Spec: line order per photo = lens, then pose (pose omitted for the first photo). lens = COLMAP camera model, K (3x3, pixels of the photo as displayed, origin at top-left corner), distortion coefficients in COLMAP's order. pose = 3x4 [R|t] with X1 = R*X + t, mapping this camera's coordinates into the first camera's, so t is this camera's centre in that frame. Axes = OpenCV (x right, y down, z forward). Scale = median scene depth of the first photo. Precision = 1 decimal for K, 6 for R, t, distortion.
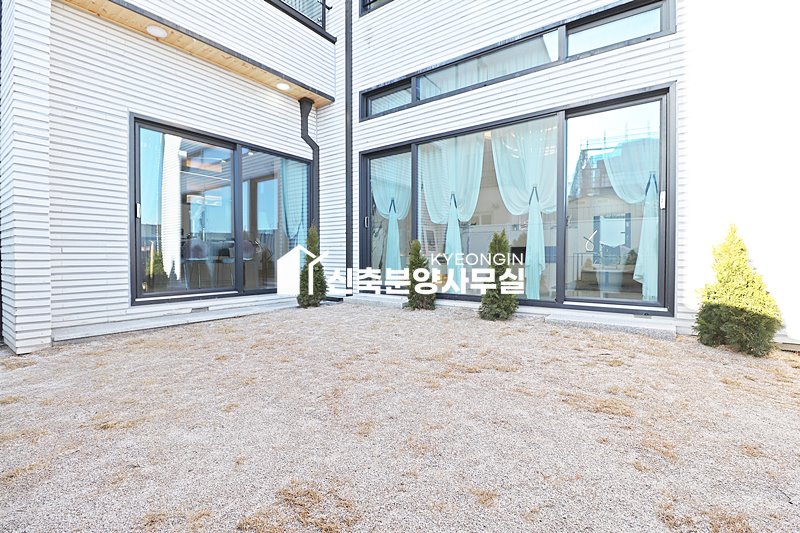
lens RADIAL K [[371.8, 0, 399.0], [0, 371.8, 263.8], [0, 0, 1]] dist [-0.005415, -0.006368]
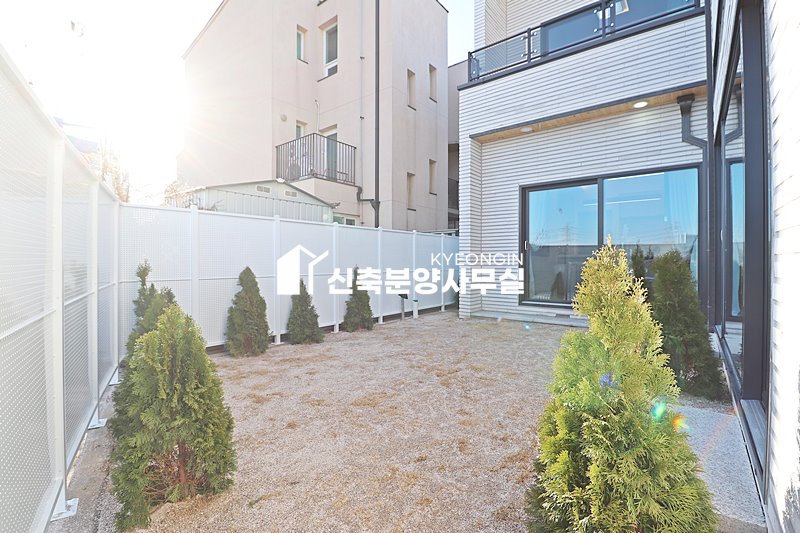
lens RADIAL K [[371.8, 0, 399.4], [0, 371.8, 263.9], [0, 0, 1]] dist [-0.005415, -0.006368]
pose [[-0.058986, 0.002990, -0.998254, 0.864826], [-0.023493, 0.999714, 0.004382, -0.057139], [0.997982, 0.023711, -0.058899, 0.532727]]
